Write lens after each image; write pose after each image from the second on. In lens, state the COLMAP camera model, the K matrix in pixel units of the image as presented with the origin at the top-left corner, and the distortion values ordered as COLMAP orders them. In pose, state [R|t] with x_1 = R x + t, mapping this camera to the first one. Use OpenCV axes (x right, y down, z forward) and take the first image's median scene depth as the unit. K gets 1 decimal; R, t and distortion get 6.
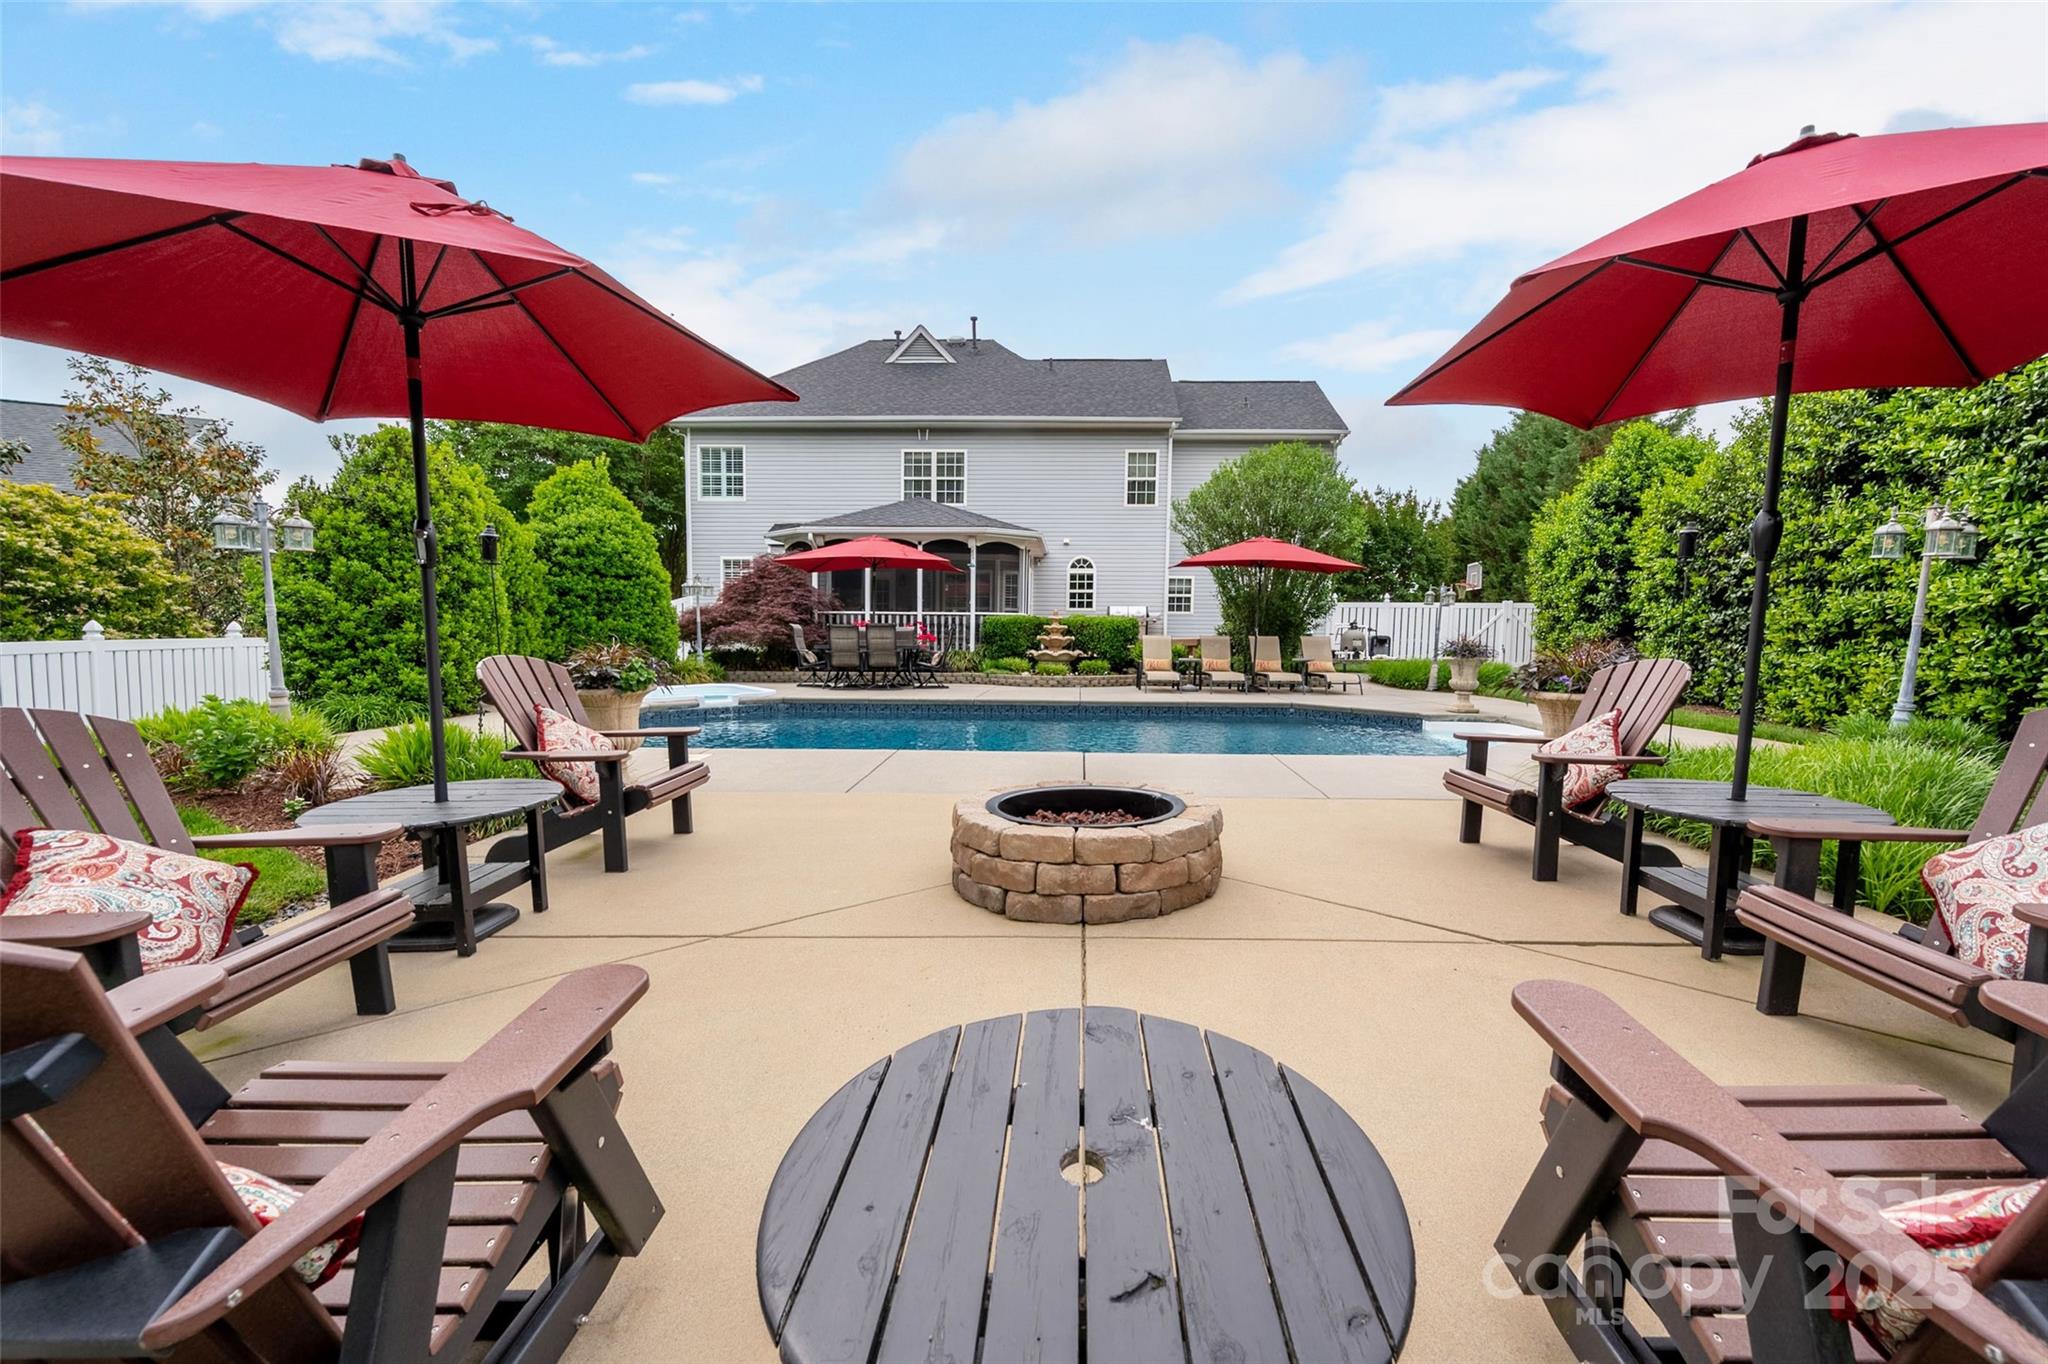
lens RADIAL K [[831.7, 0, 1006.0], [0, 831.7, 685.5], [0, 0, 1]] dist [0.000776, 0.000234]
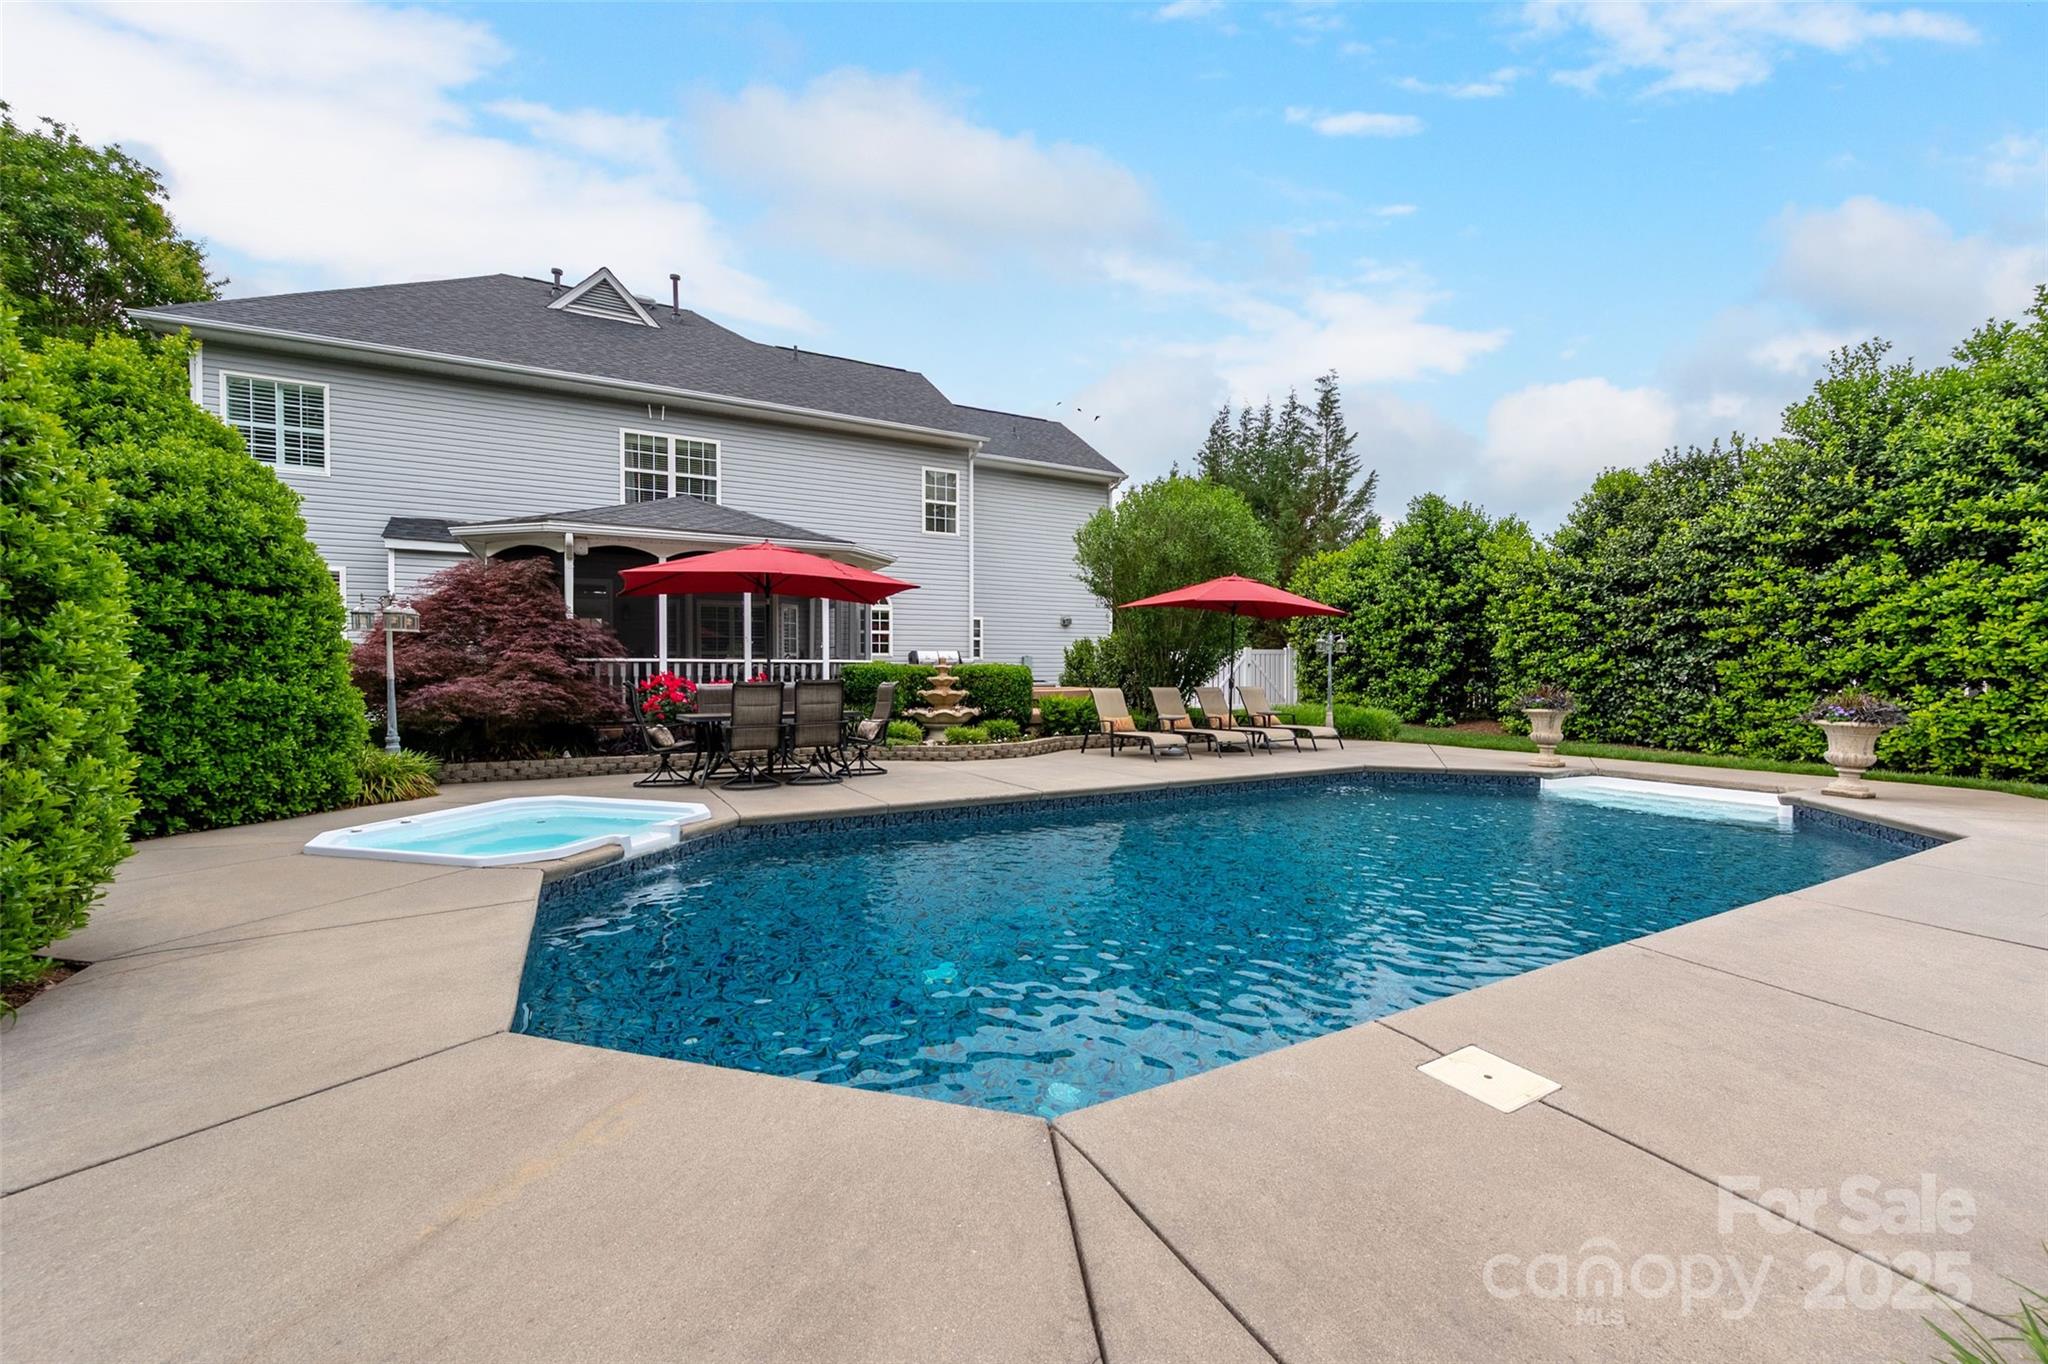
lens RADIAL K [[831.7, 0, 1006.0], [0, 831.7, 685.5], [0, 0, 1]] dist [0.000776, 0.000234]
pose [[0.847727, -0.018346, 0.530116, -0.237424], [0.044291, 0.998360, -0.036278, -0.026303], [-0.528581, 0.054233, 0.847149, 0.249294]]
